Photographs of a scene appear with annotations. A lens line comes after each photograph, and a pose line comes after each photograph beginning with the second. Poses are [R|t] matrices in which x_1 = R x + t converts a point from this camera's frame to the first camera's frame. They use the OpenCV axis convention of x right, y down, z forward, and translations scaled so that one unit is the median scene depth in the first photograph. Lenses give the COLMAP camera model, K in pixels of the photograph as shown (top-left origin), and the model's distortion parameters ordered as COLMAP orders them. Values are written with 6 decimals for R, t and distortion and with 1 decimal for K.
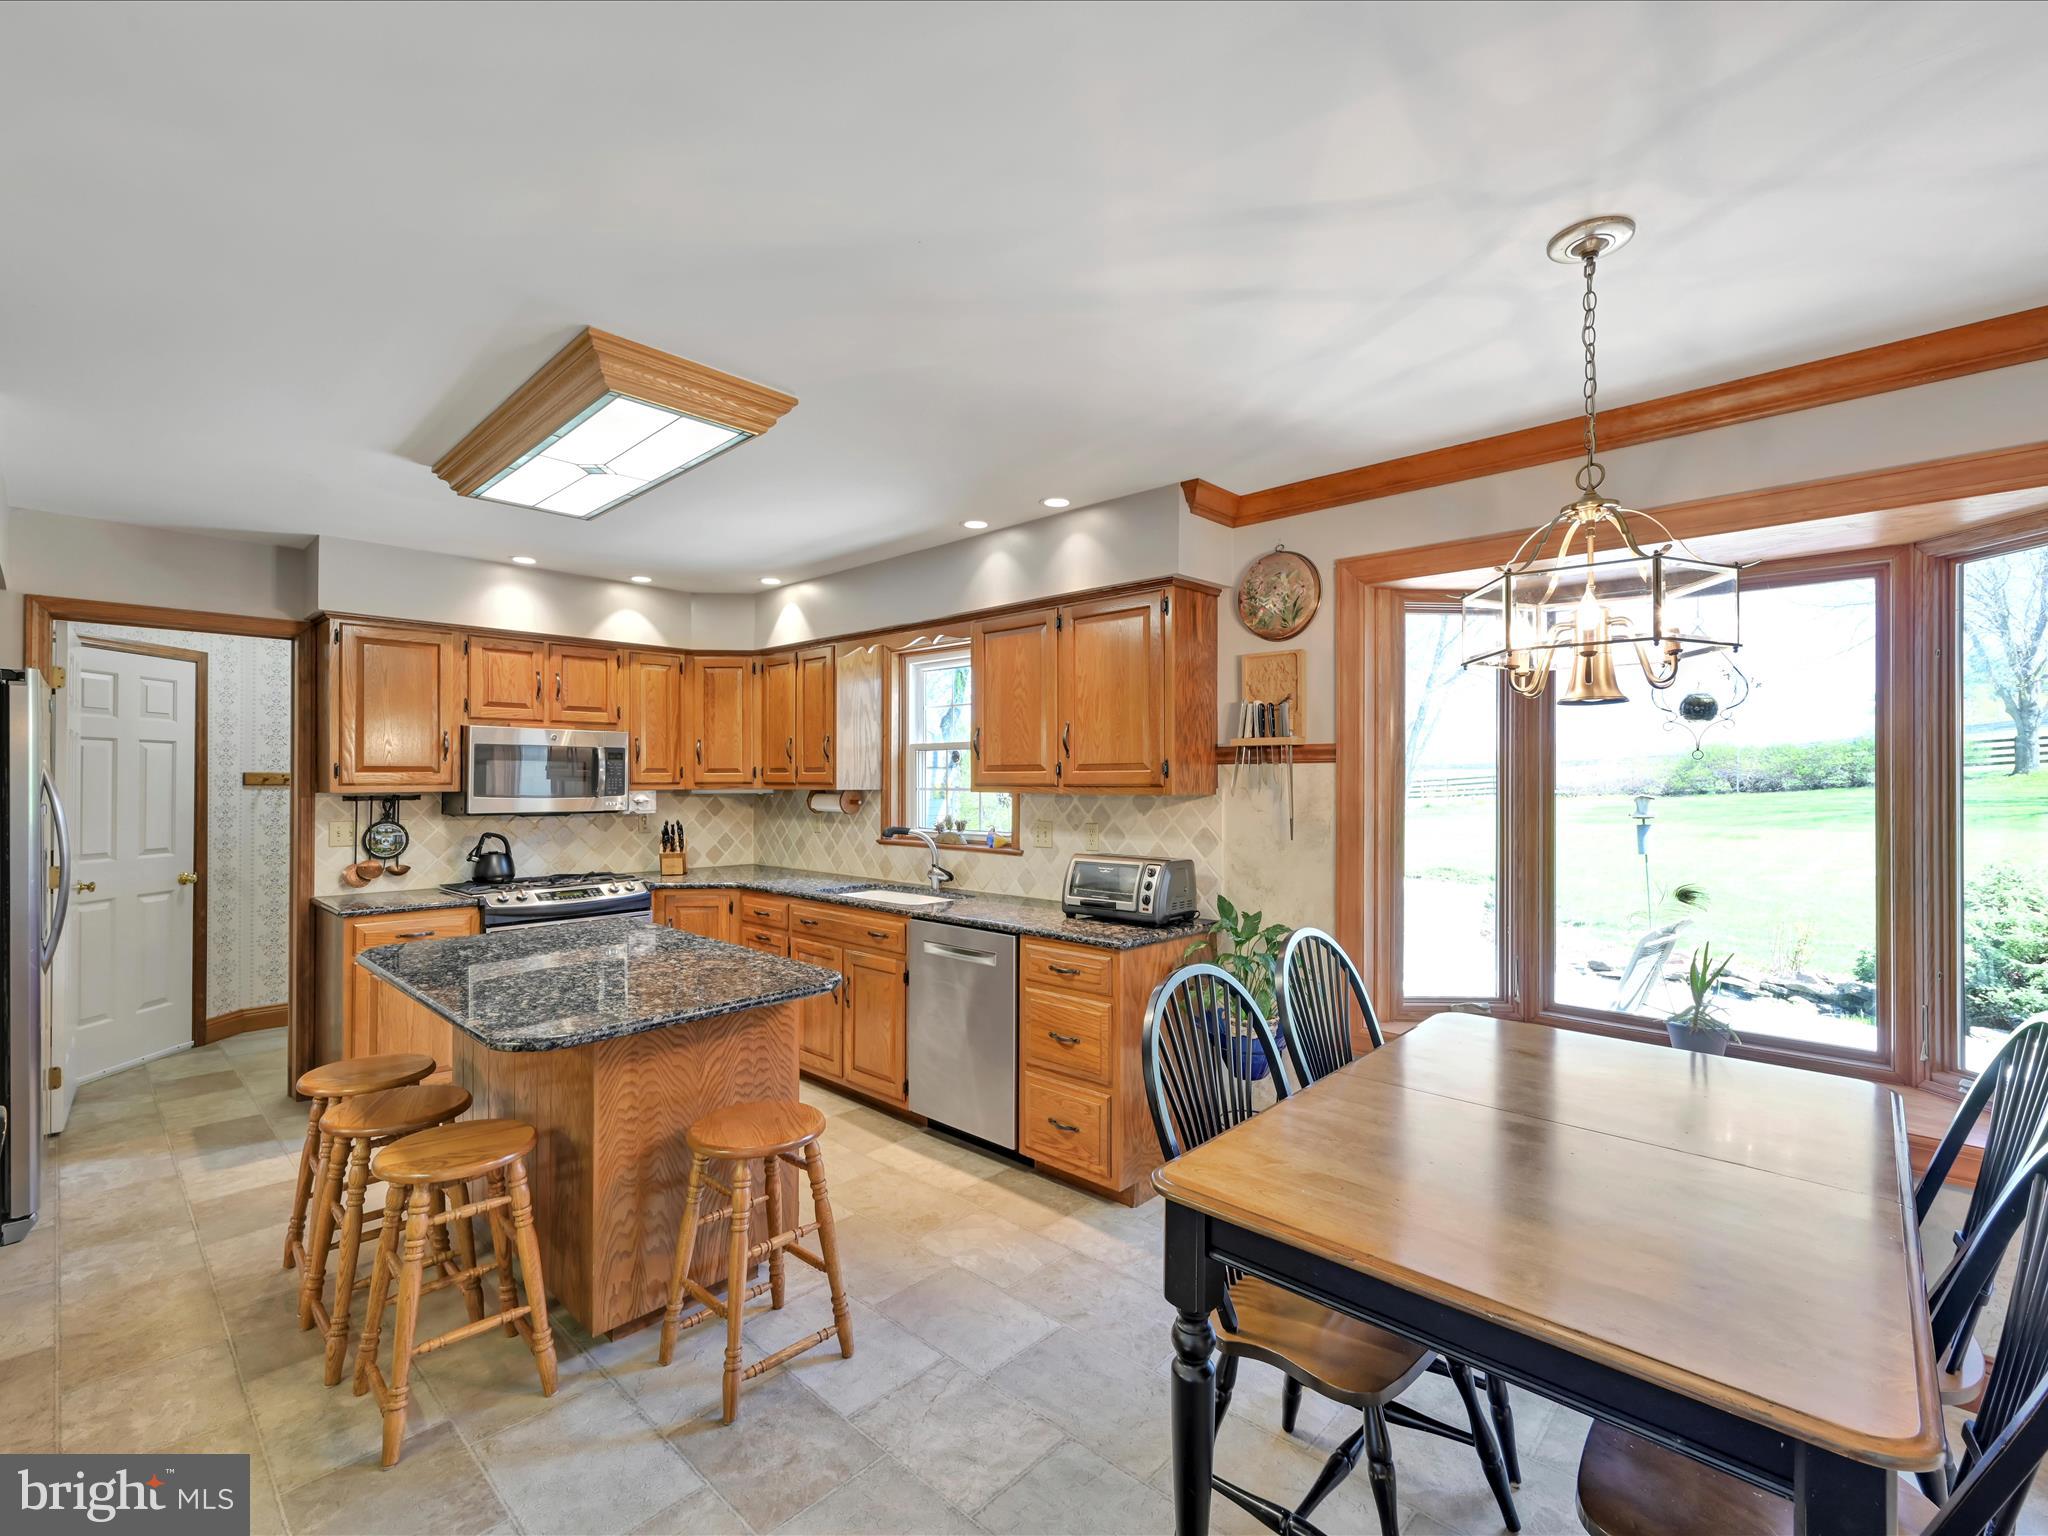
lens RADIAL K [[893.9, 0, 956.2], [0, 893.9, 770.6], [0, 0, 1]] dist [-0.001963, -0.000405]
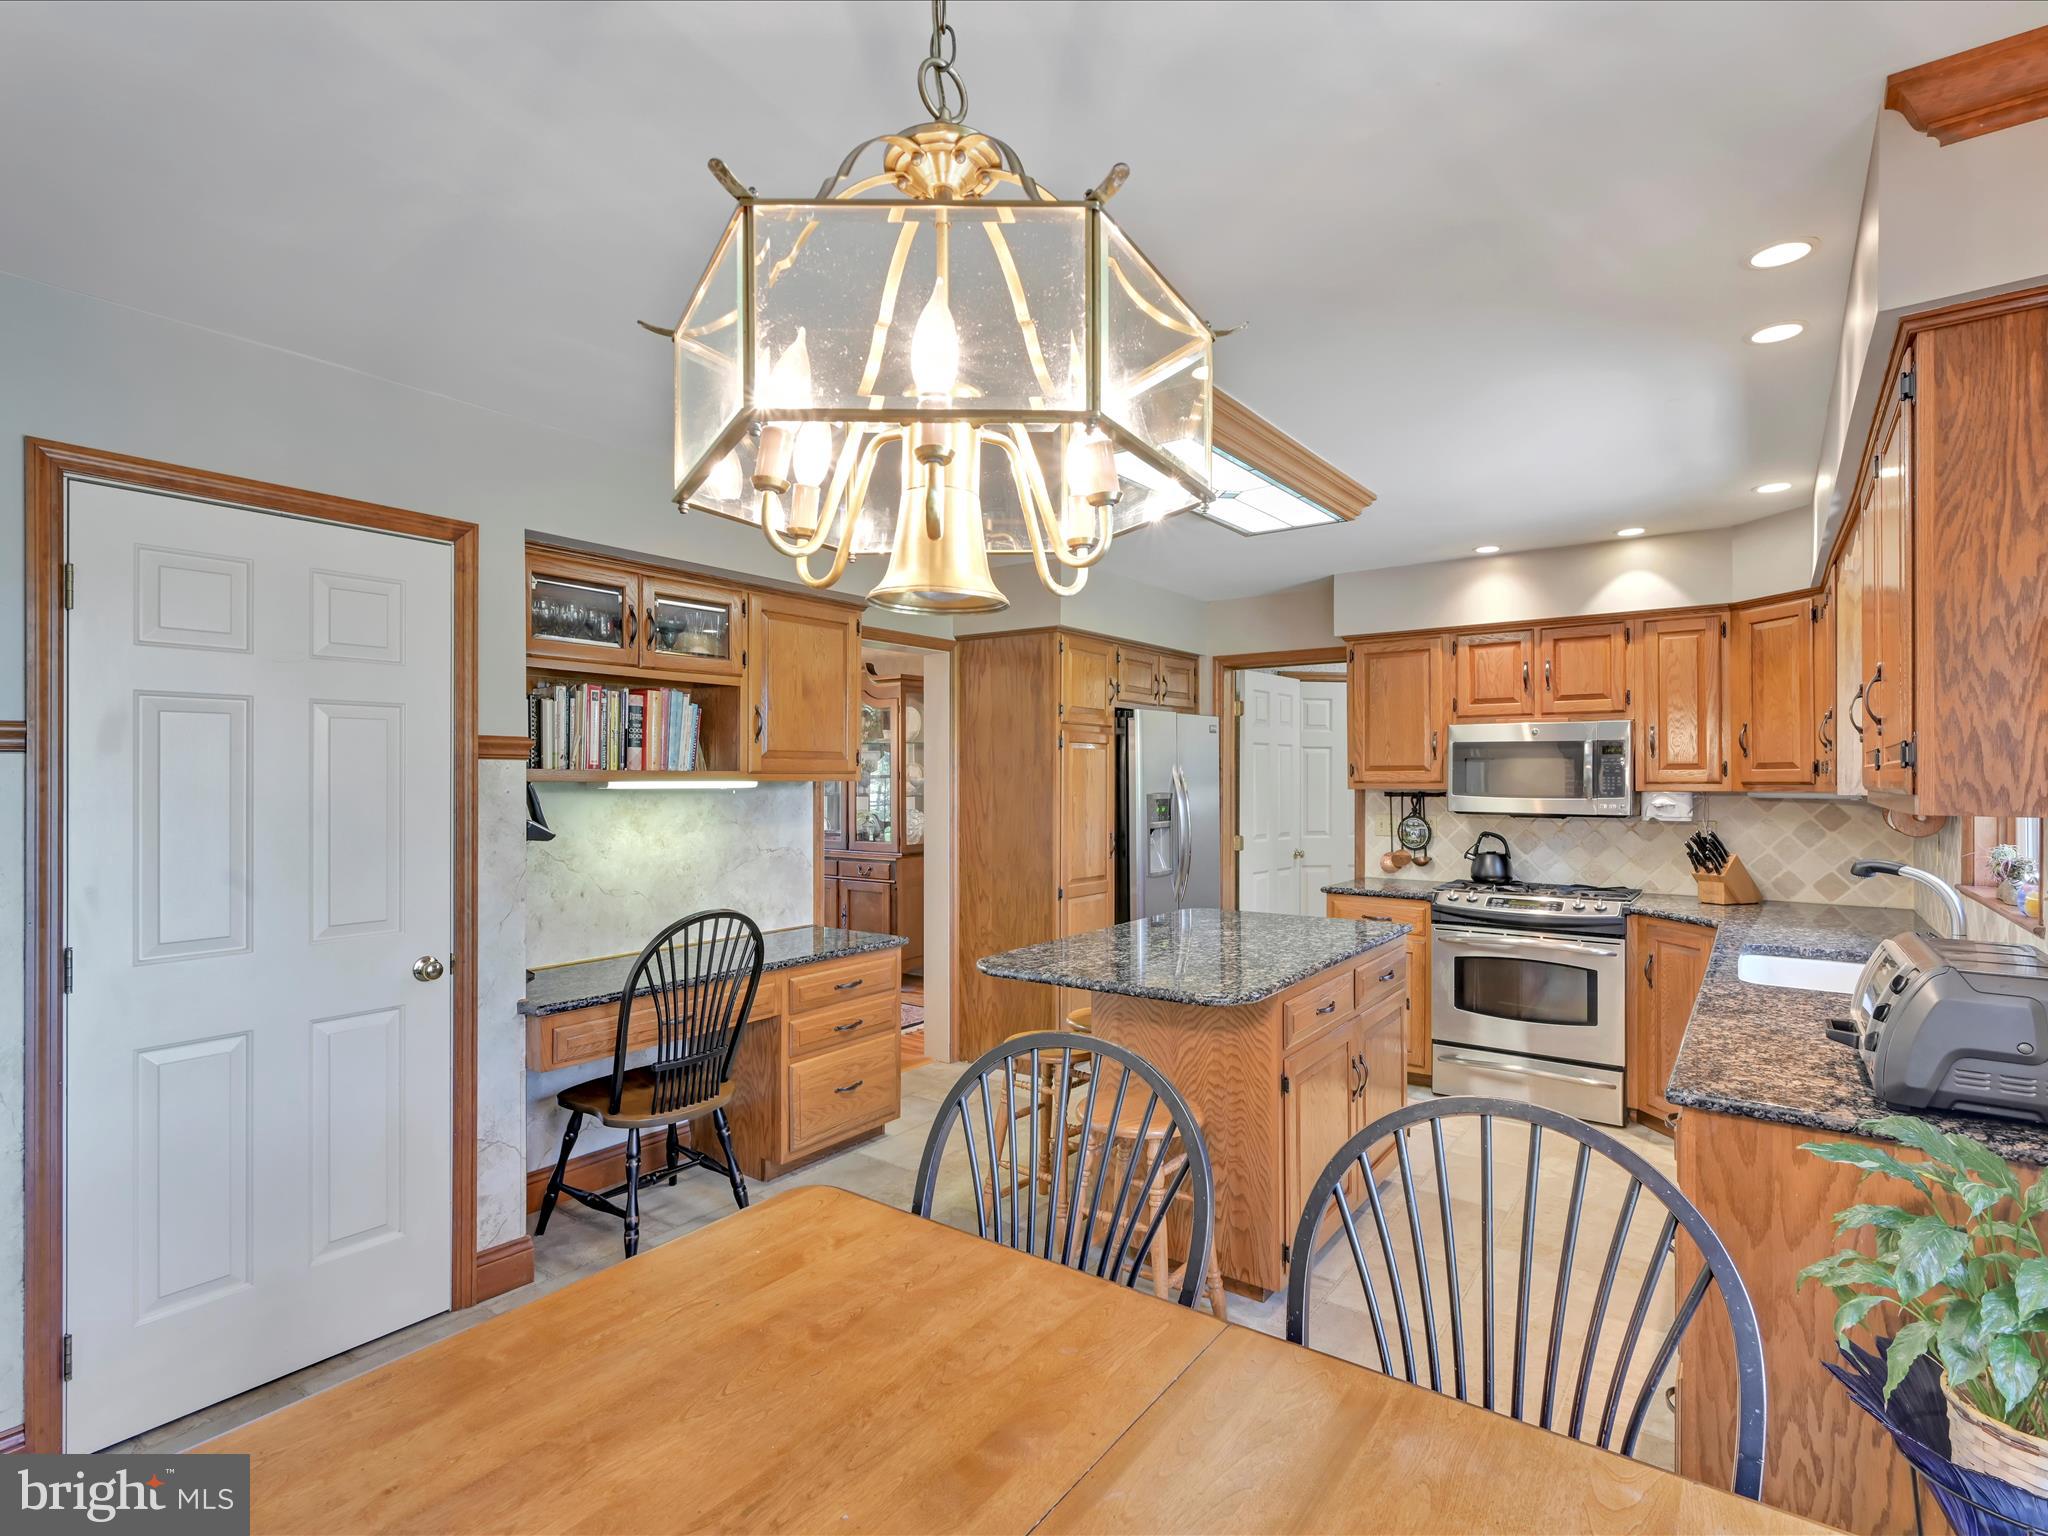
lens RADIAL K [[983.3, 0, 1101.5], [0, 983.3, 770.9], [0, 0, 1]] dist [0.002424, 0.000263]
pose [[0.211362, -0.004899, -0.977396, 0.445176], [0.007783, 0.999964, -0.003329, 0.002828], [0.977377, -0.006903, 0.211393, 0.359001]]
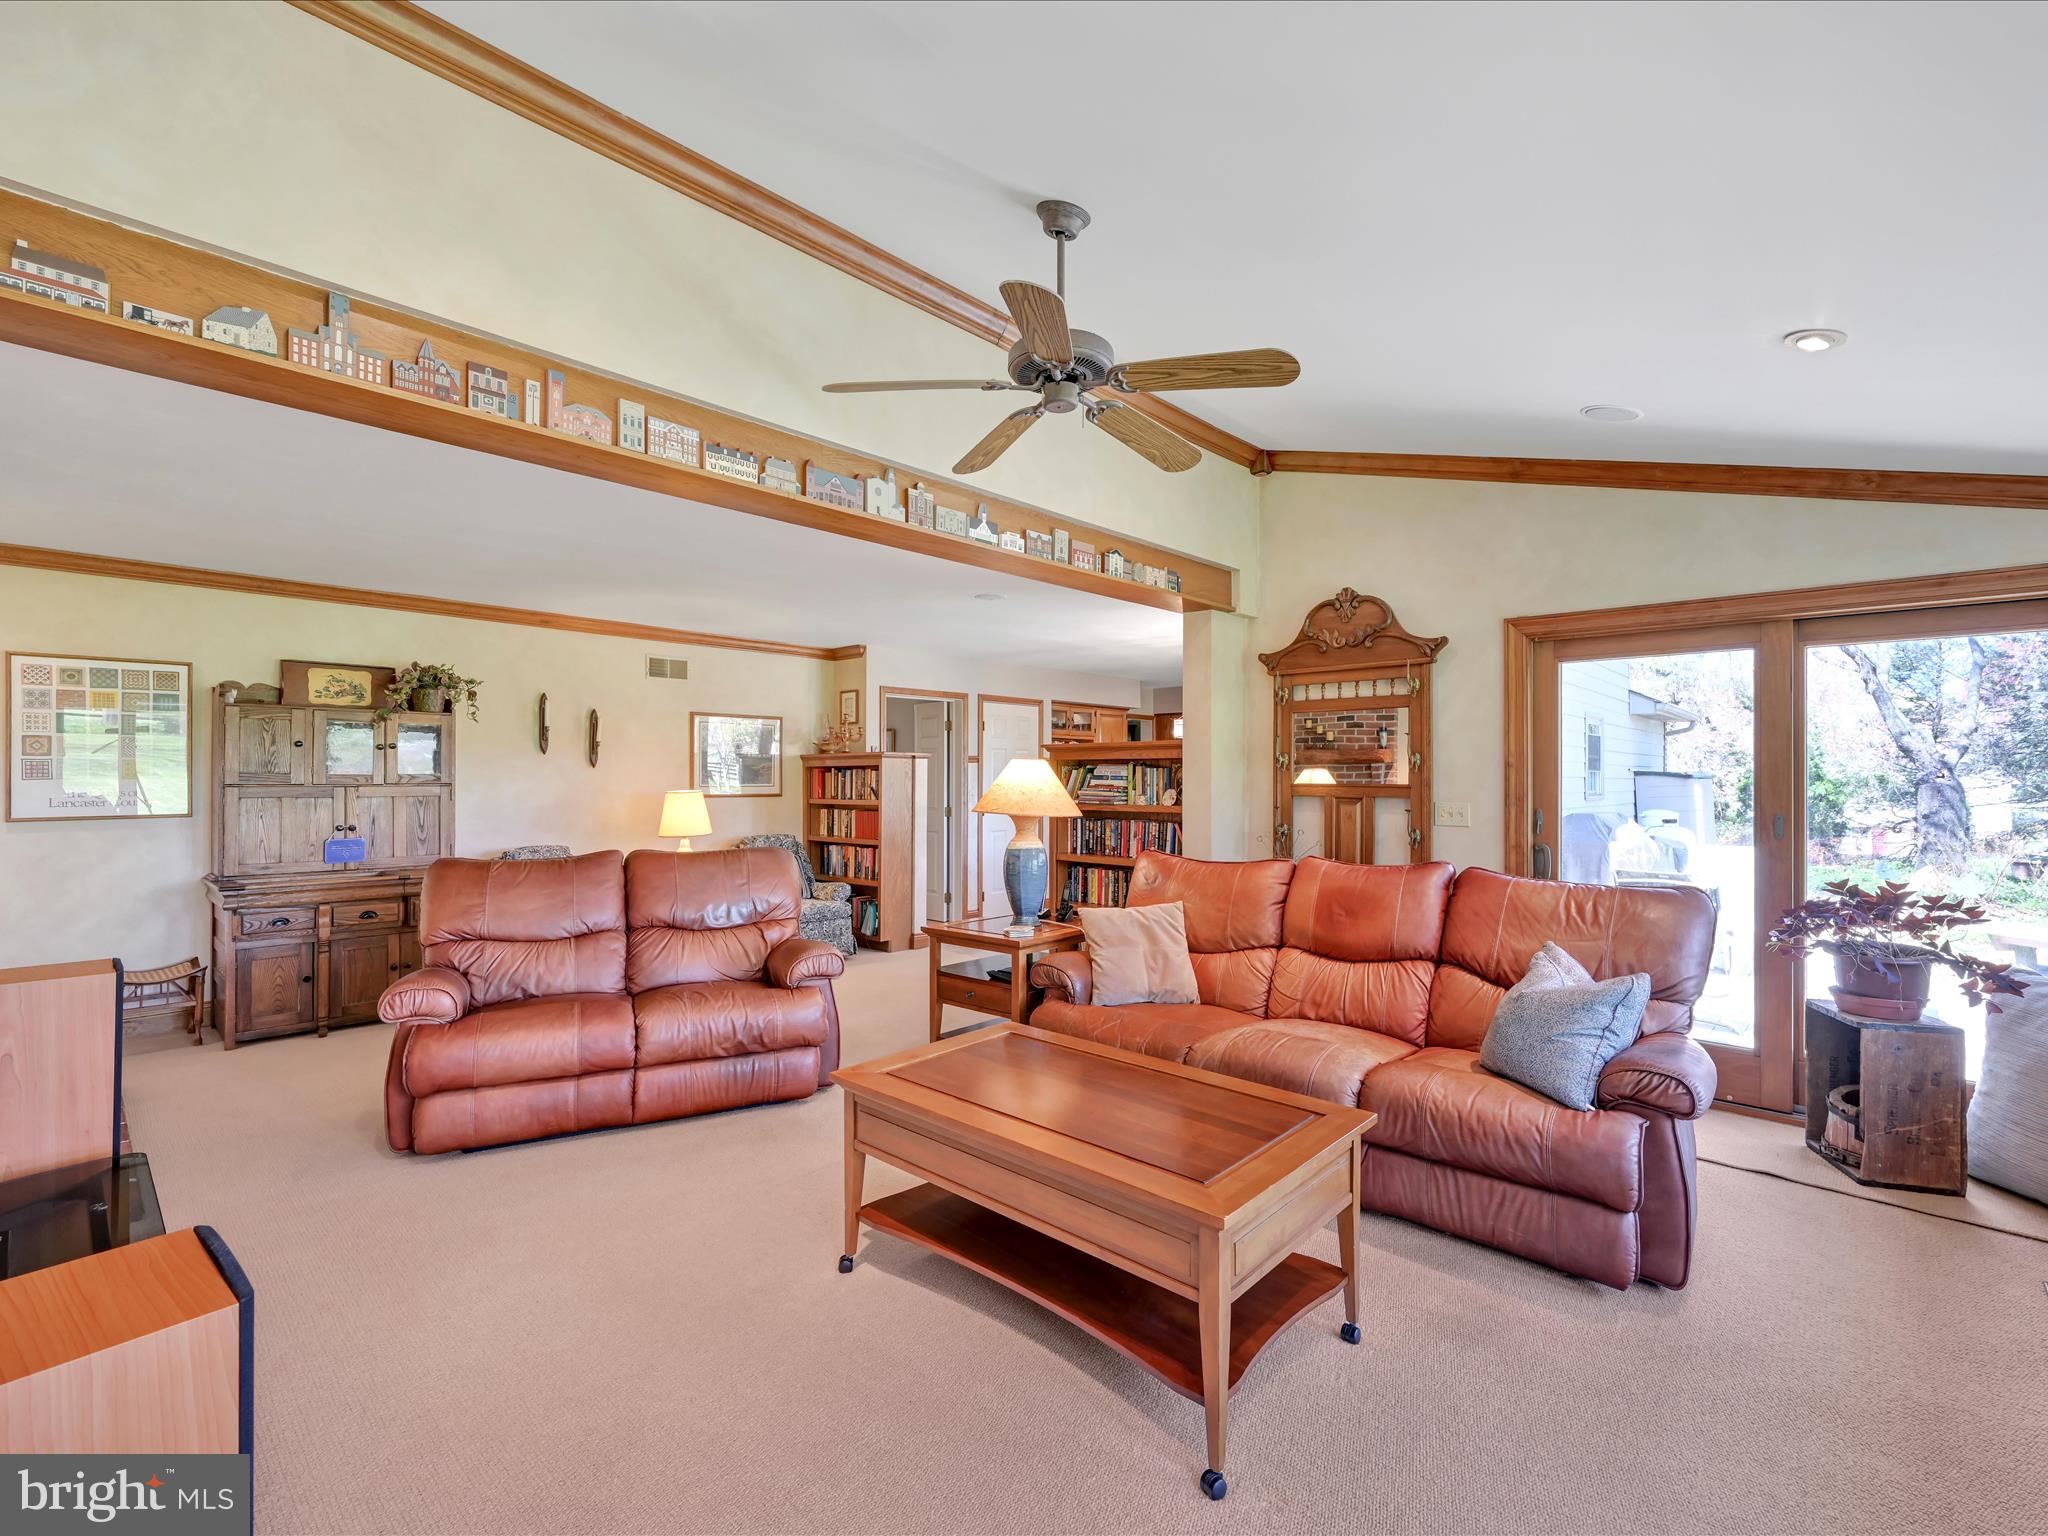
lens RADIAL K [[905.5, 0, 1024.0], [0, 905.5, 768.0], [0, 0, 1]] dist [0.000223, 0.000057]
pose [[0.058519, -0.010012, -0.998236, 1.752136], [0.007097, 0.999929, -0.009613, 0.017564], [0.998261, -0.006522, 0.058586, -0.037793]]
